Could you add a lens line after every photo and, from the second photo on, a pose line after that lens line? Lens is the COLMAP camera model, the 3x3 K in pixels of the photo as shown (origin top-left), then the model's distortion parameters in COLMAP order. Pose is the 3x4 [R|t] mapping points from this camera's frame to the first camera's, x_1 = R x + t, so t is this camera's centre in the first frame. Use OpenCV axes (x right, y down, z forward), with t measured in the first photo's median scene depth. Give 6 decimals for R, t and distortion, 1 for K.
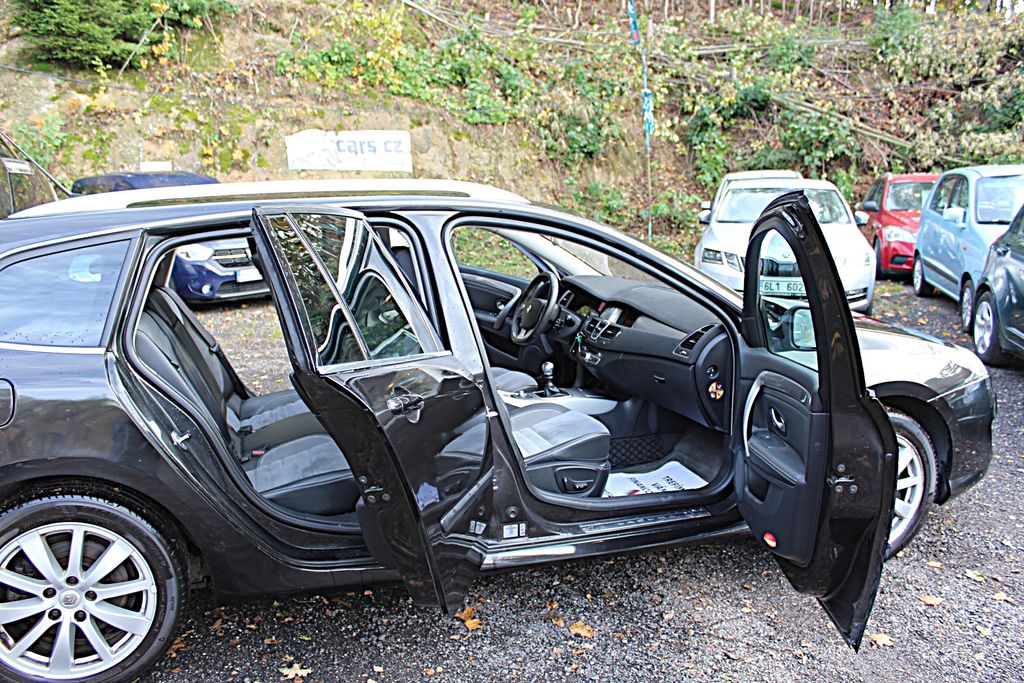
lens RADIAL K [[852.5, 0, 509.7], [0, 852.5, 345.3], [0, 0, 1]] dist [-0.167344, 0.148802]
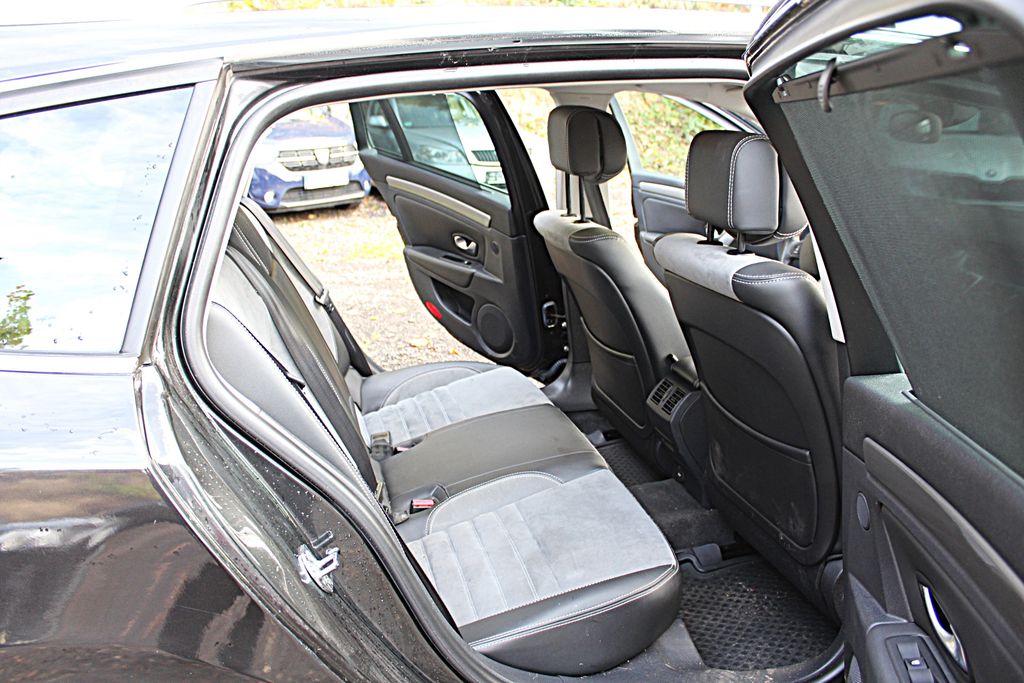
lens RADIAL K [[852.5, 0, 509.7], [0, 852.5, 345.3], [0, 0, 1]] dist [-0.167344, 0.148802]
pose [[0.998189, 0.028779, -0.052822, -0.042370], [-0.023105, 0.994198, 0.105051, -0.007204], [0.055539, -0.103641, 0.993063, 0.089962]]
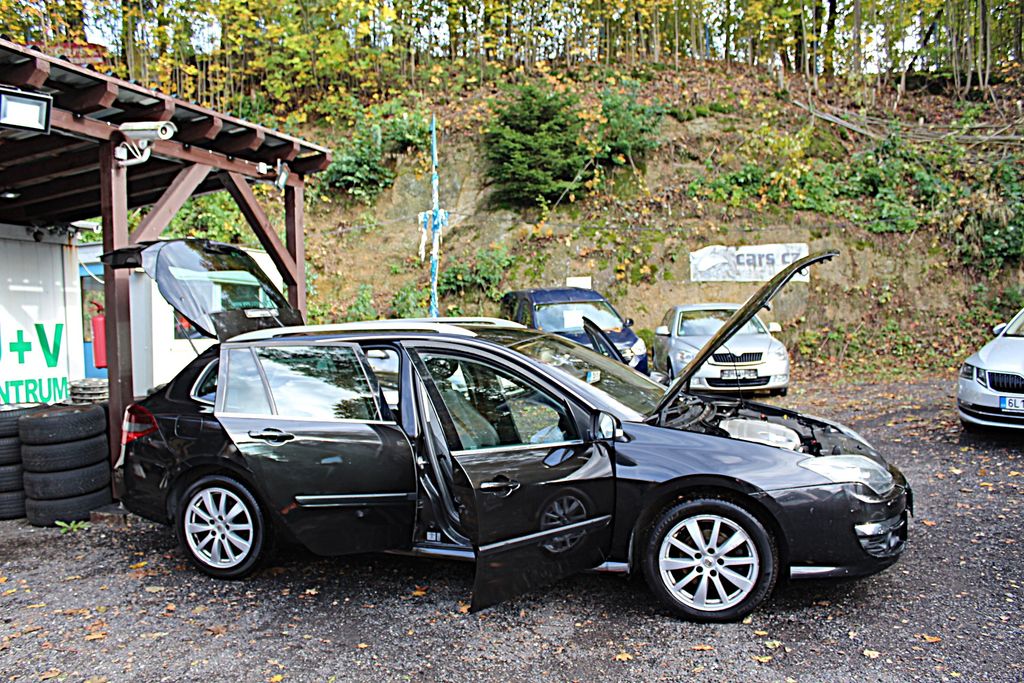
lens RADIAL K [[852.5, 0, 509.7], [0, 852.5, 345.3], [0, 0, 1]] dist [-0.167344, 0.148802]
pose [[0.814343, 0.016555, -0.580148, 0.202685], [-0.083922, 0.992447, -0.089478, -0.002437], [0.574285, 0.121553, 0.809581, -0.052315]]
